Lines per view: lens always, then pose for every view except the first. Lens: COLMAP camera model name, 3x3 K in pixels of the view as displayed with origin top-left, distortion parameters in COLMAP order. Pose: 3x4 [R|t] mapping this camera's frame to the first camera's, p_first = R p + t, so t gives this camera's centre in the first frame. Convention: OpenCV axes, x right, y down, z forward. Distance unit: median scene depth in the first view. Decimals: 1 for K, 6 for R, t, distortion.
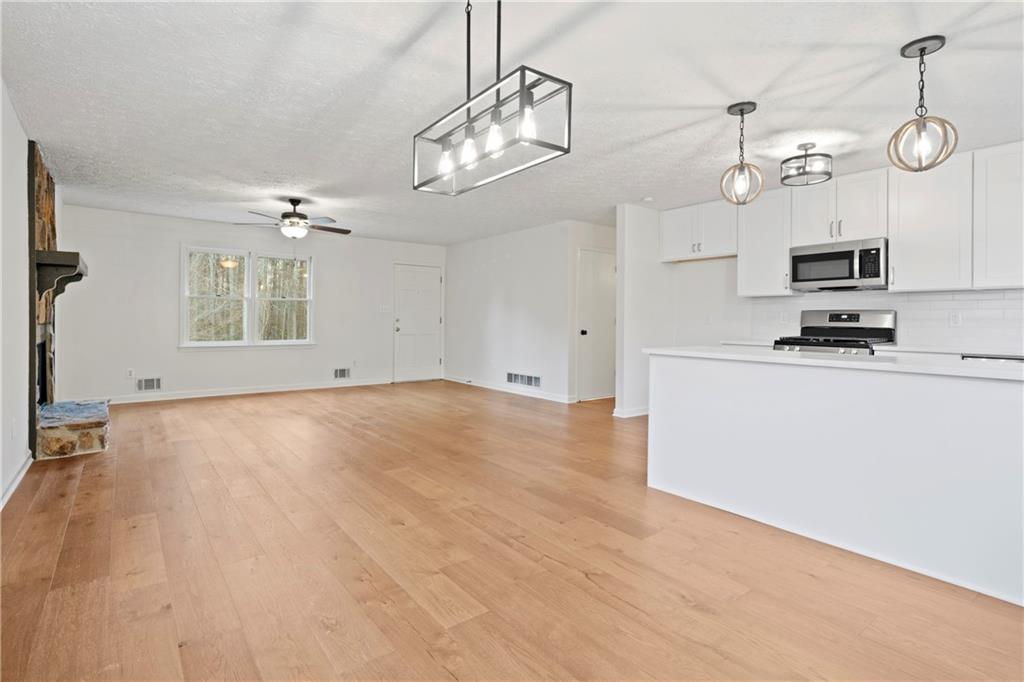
lens RADIAL K [[500.5, 0, 498.0], [0, 500.5, 319.6], [0, 0, 1]] dist [0.001392, 0.000065]
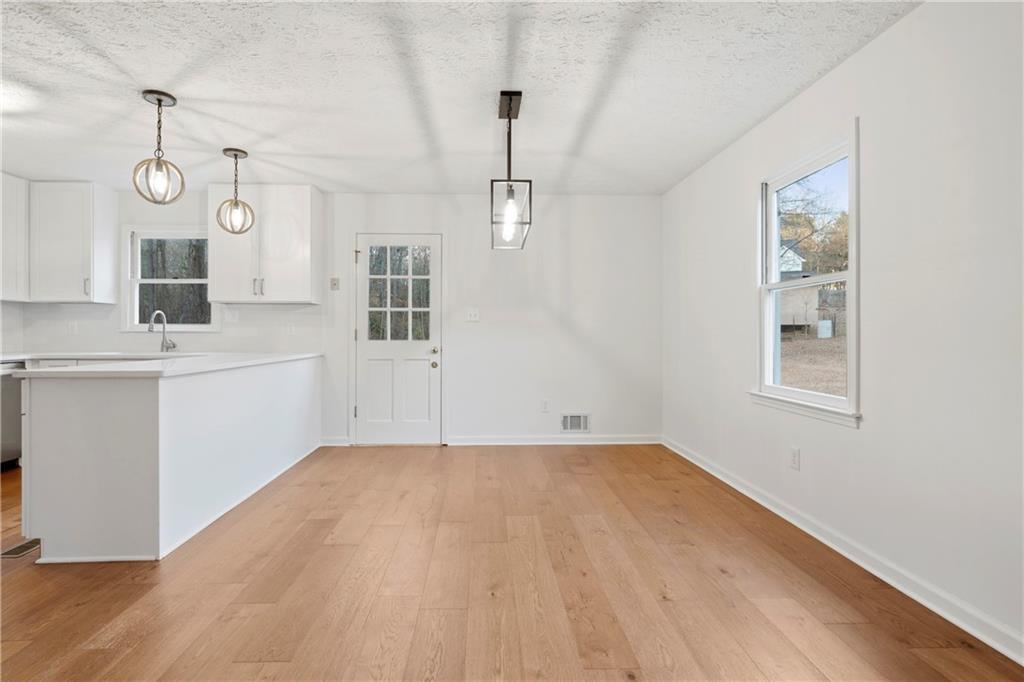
lens RADIAL K [[509.5, 0, 499.2], [0, 509.5, 333.6], [0, 0, 1]] dist [-0.000197, -0.000138]
pose [[-0.820744, -0.008388, 0.571234, -0.362424], [-0.007974, 0.999963, 0.003228, -0.000862], [-0.571240, -0.001906, -0.820781, 0.918642]]
